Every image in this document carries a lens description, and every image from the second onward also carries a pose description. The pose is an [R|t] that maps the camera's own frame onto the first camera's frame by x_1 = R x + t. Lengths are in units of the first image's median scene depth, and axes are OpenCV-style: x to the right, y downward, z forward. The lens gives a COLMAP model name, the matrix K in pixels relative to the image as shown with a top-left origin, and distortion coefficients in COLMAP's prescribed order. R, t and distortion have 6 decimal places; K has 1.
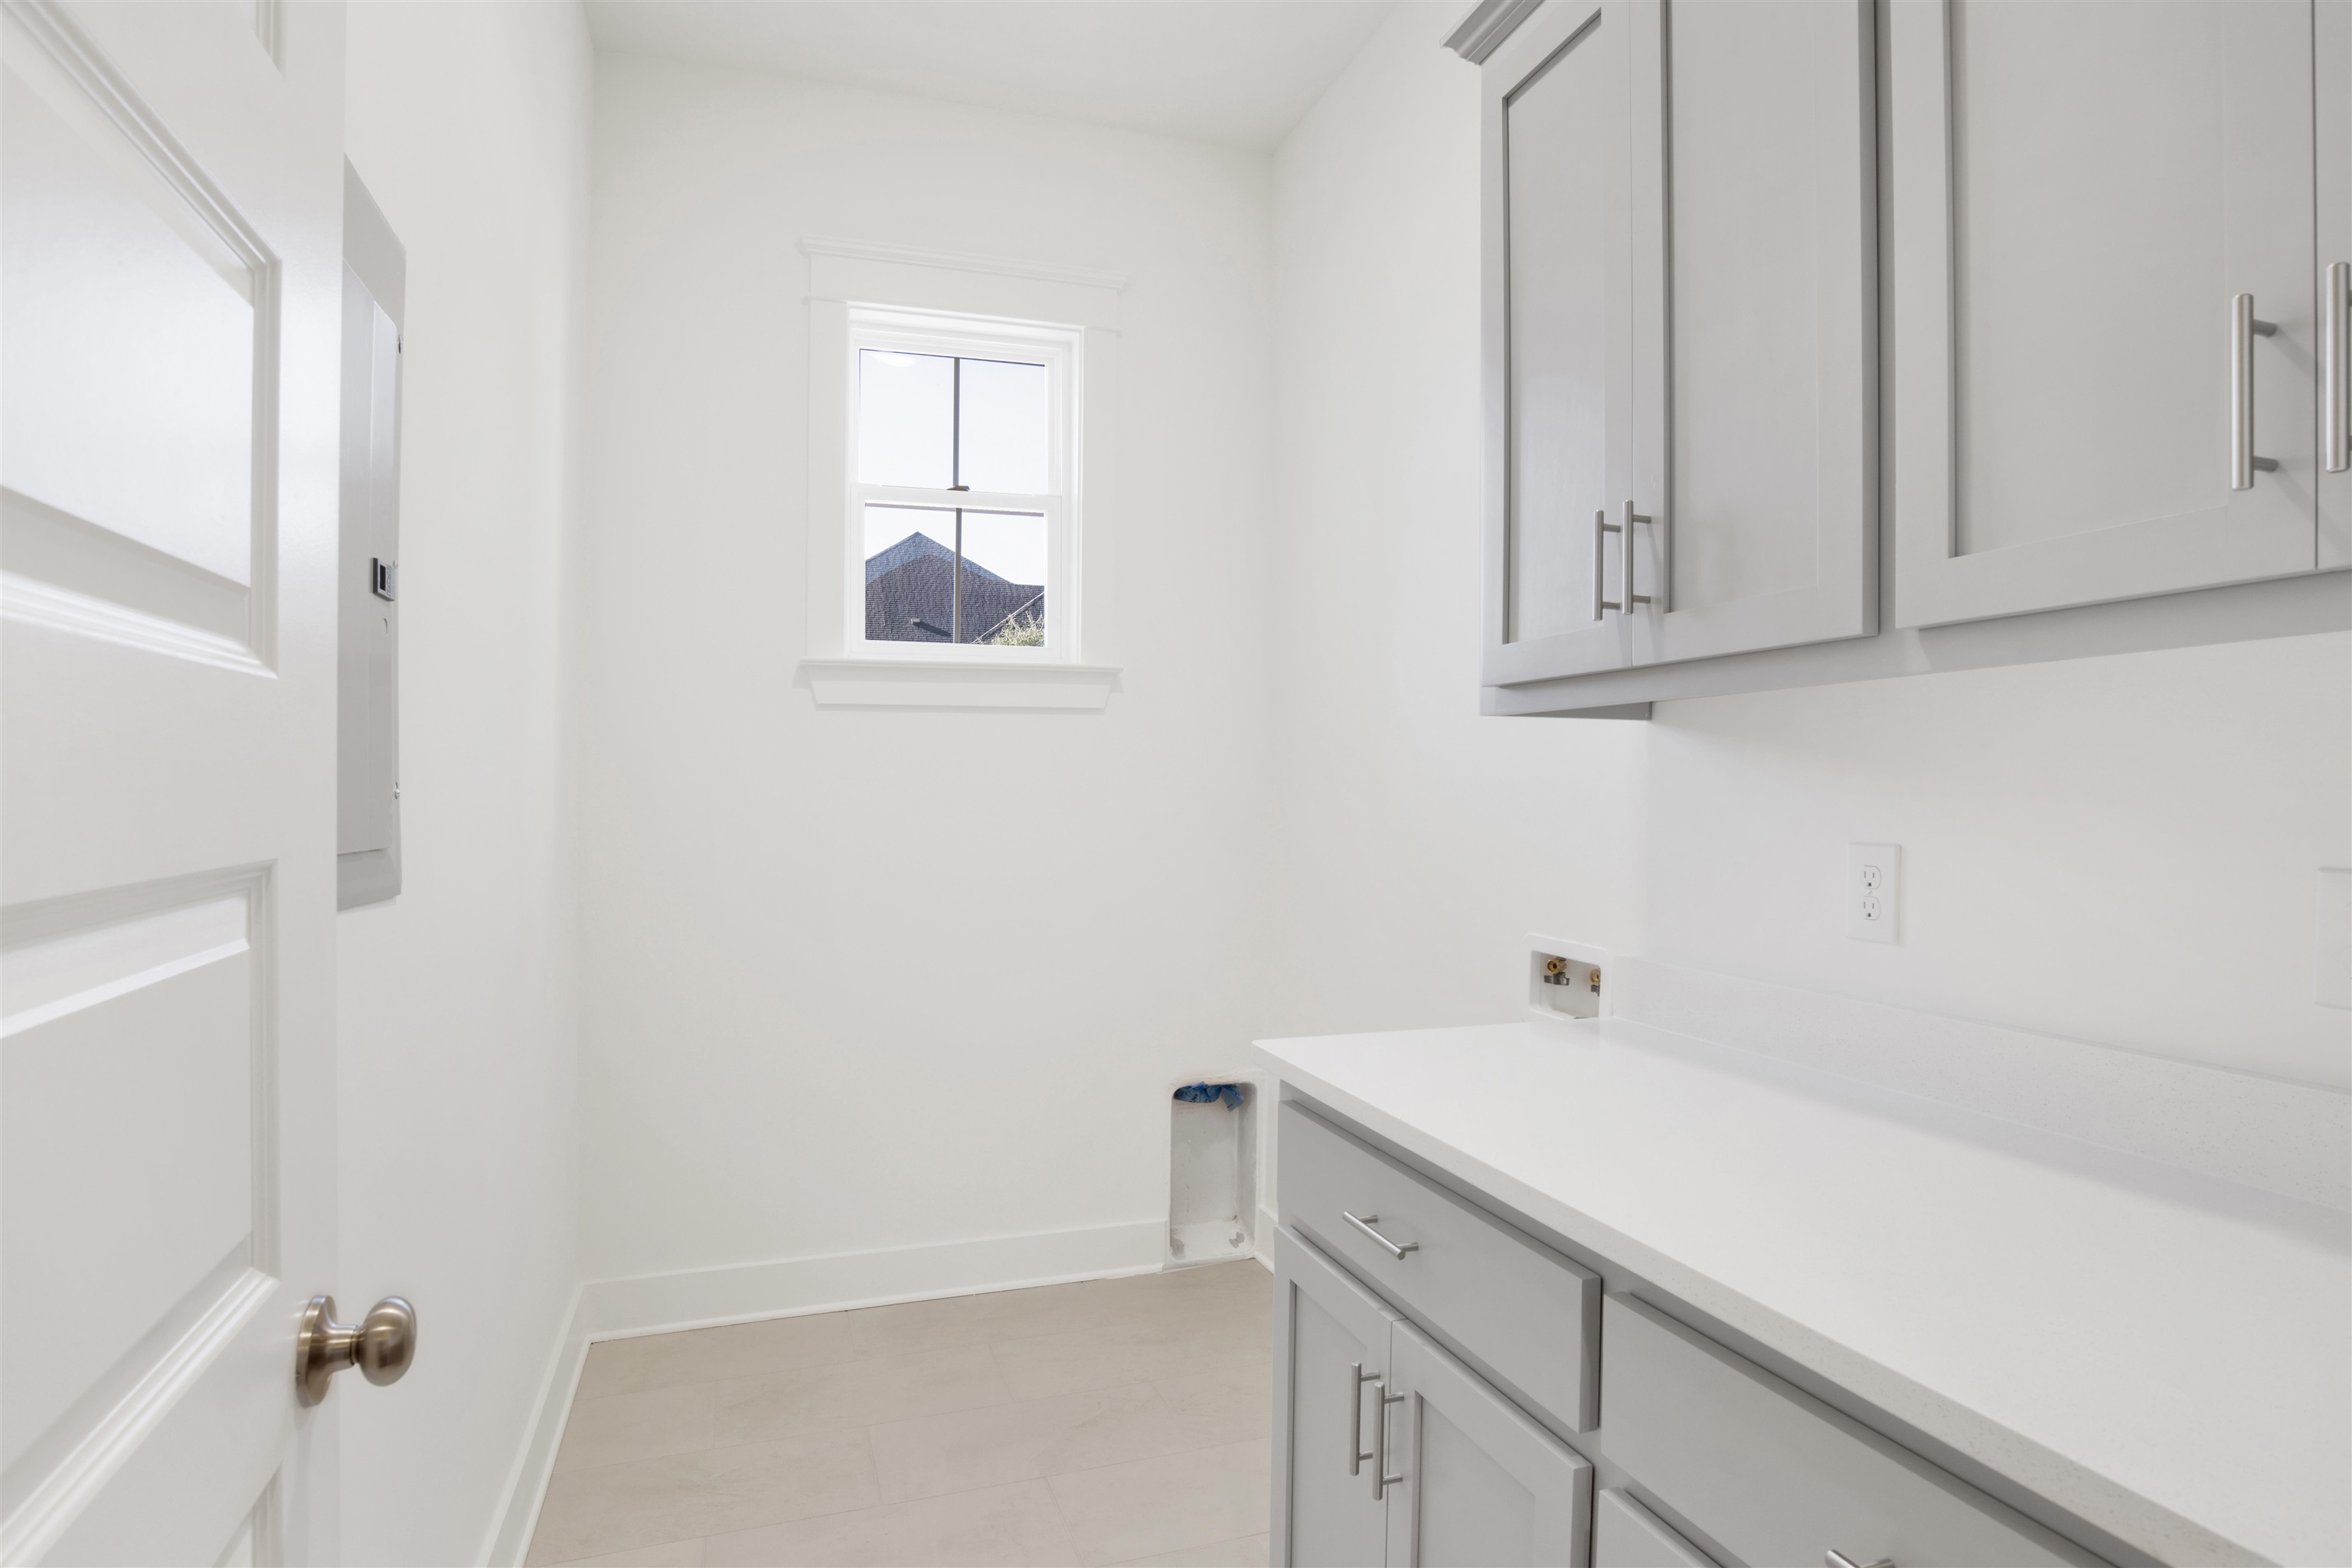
lens RADIAL K [[1269.7, 0, 1169.5], [0, 1269.7, 781.4], [0, 0, 1]] dist [-0.064593, 0.017390]
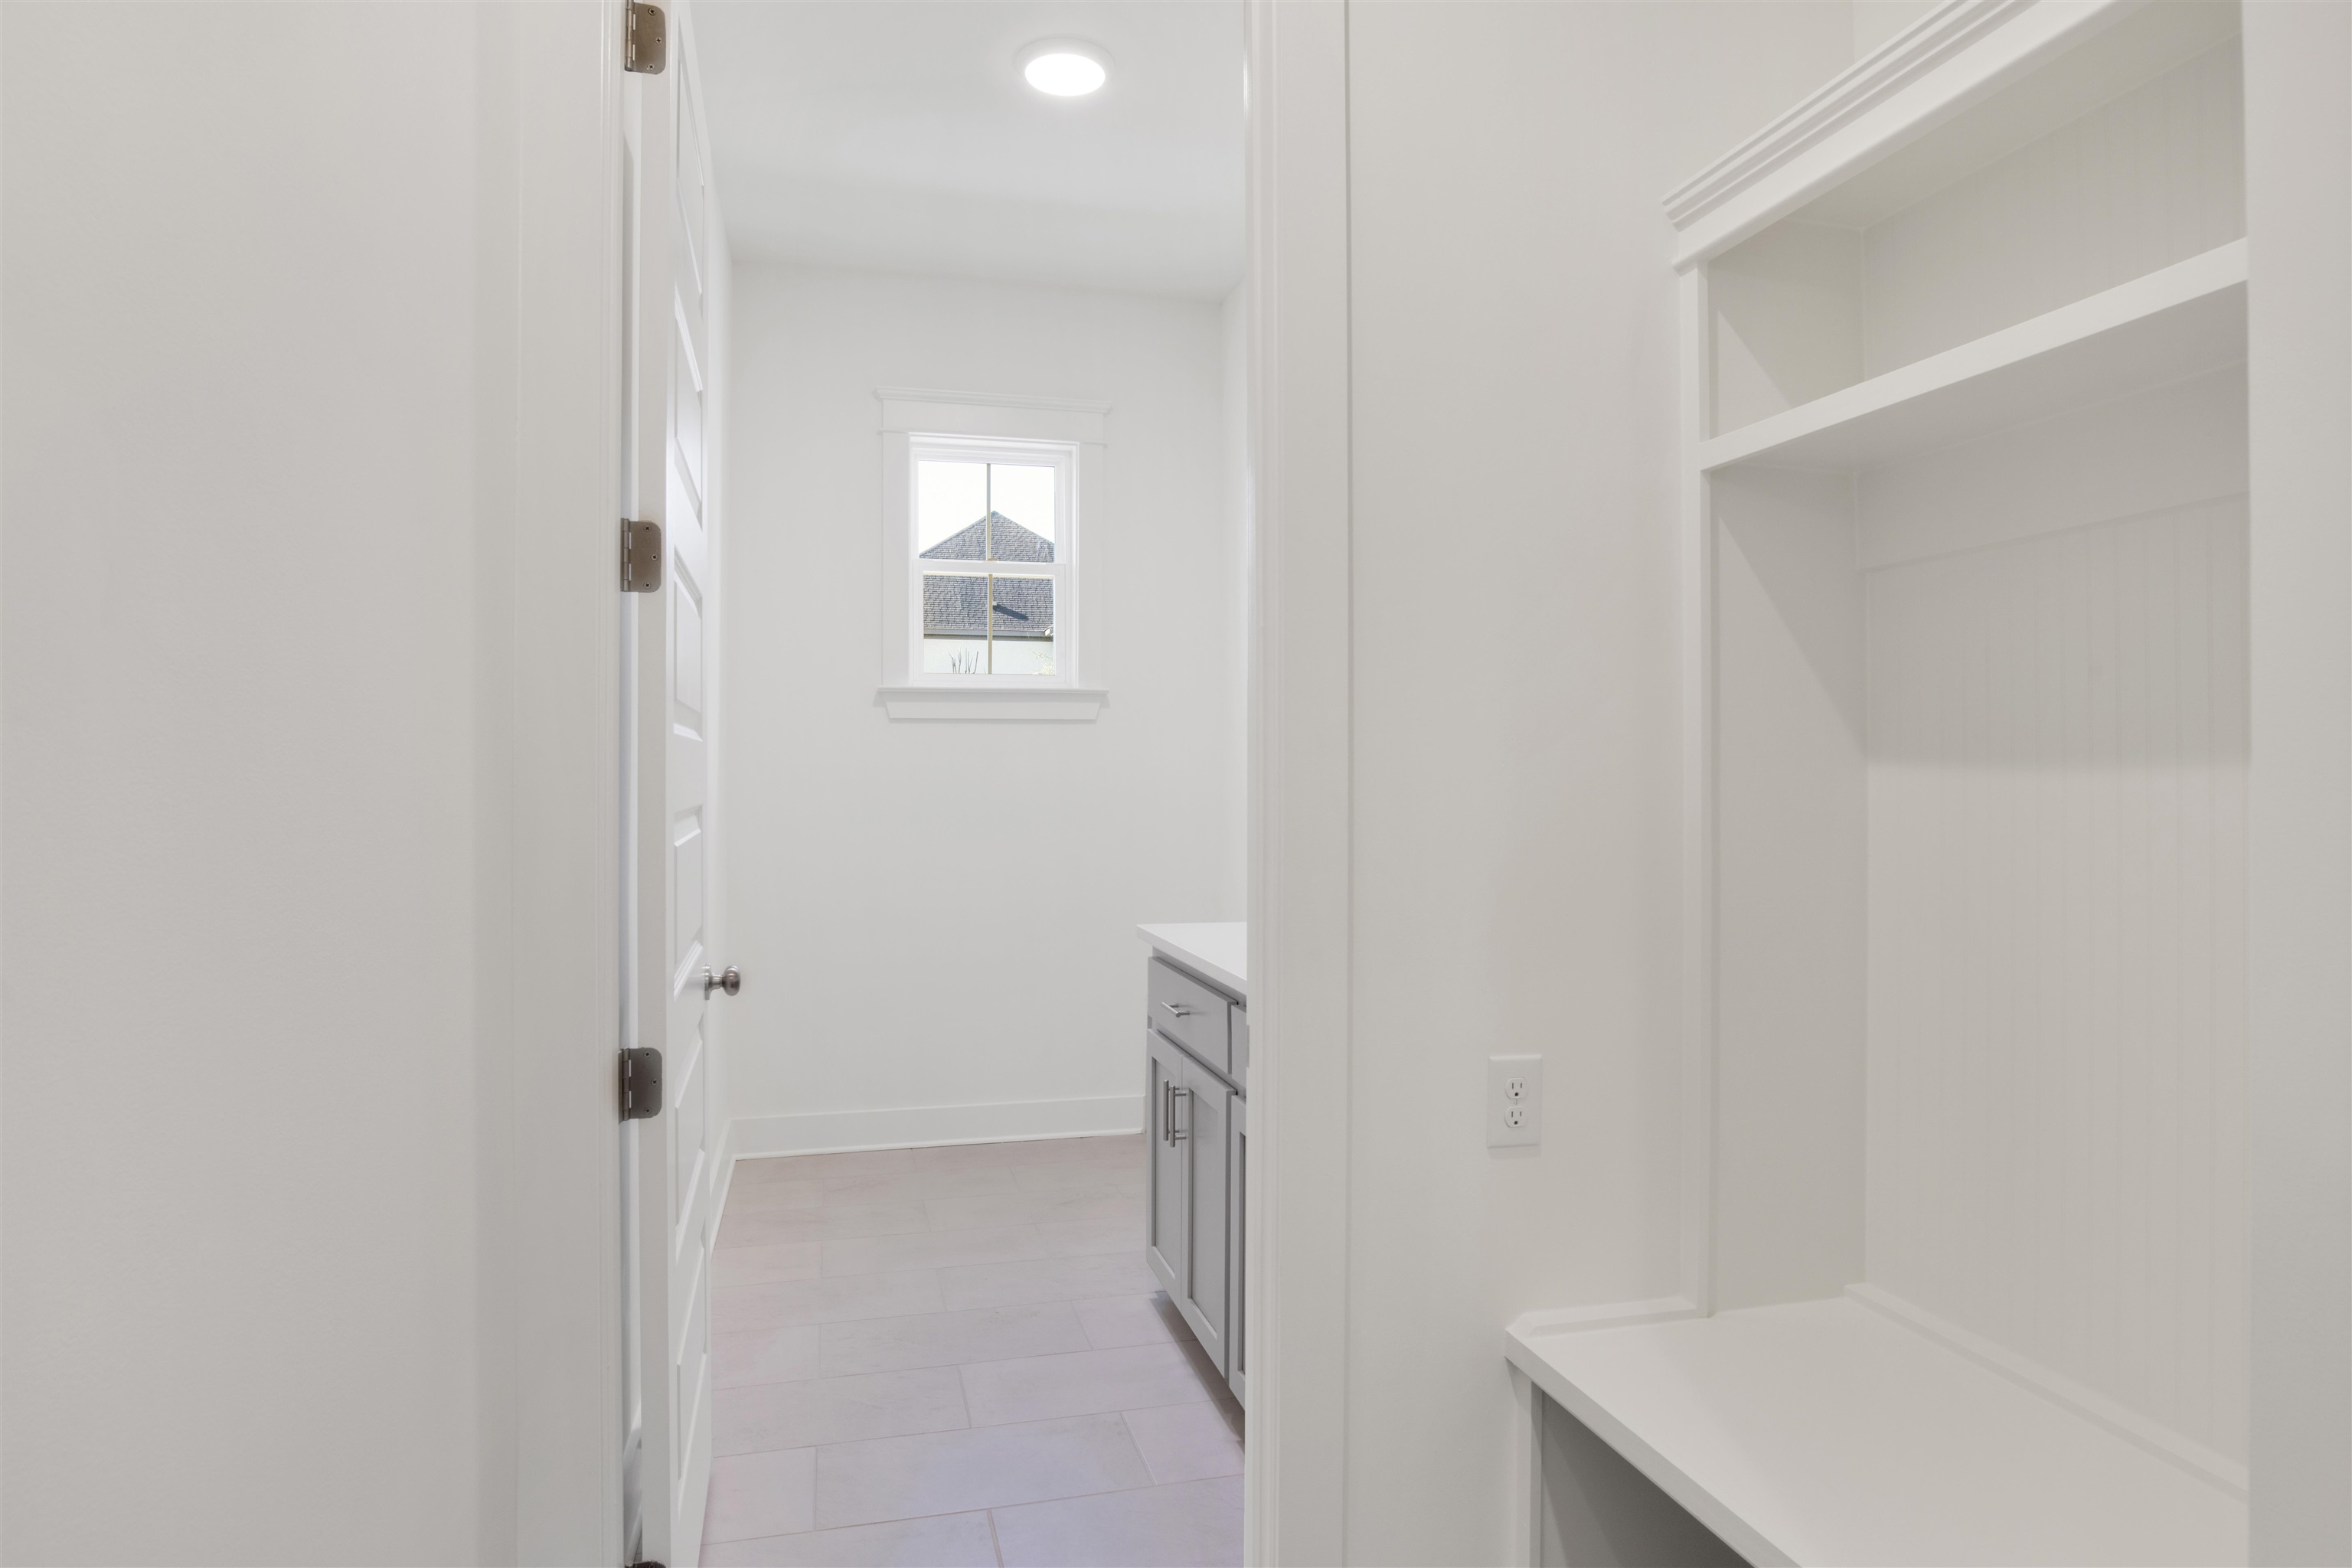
lens RADIAL K [[1347.1, 0, 1176.0], [0, 1347.1, 790.2], [0, 0, 1]] dist [-0.072308, 0.029292]
pose [[0.997868, -0.000930, -0.065258, 0.140777], [0.002008, 0.999863, 0.016459, -0.005039], [0.065234, -0.016554, 0.997733, -0.487656]]
